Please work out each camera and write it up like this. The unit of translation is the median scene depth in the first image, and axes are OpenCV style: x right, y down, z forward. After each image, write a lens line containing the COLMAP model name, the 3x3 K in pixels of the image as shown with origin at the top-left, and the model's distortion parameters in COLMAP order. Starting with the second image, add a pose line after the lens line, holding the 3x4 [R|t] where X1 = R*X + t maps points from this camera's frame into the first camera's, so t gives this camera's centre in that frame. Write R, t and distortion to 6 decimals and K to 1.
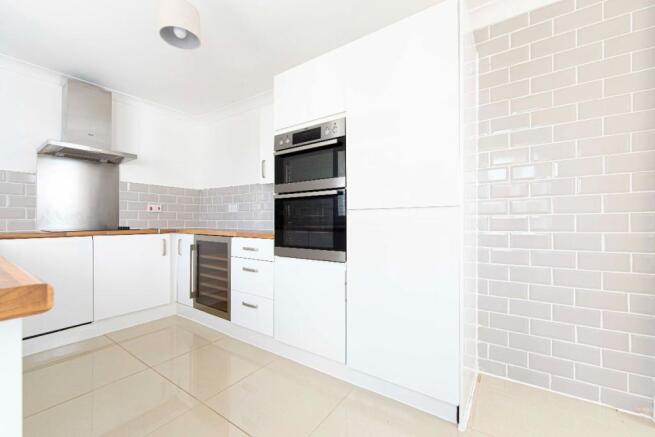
lens RADIAL K [[259.4, 0, 332.2], [0, 259.4, 220.4], [0, 0, 1]] dist [-0.001049, 0.000119]
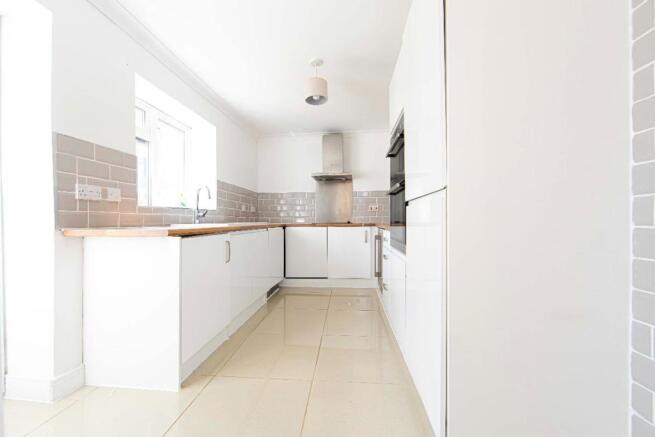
lens RADIAL K [[259.4, 0, 332.2], [0, 259.4, 220.4], [0, 0, 1]] dist [-0.001049, 0.000119]
pose [[0.509828, -0.003720, -0.860268, 0.459767], [0.009991, 0.999949, 0.001597, 0.014376], [0.860218, -0.009409, 0.509839, 0.152602]]
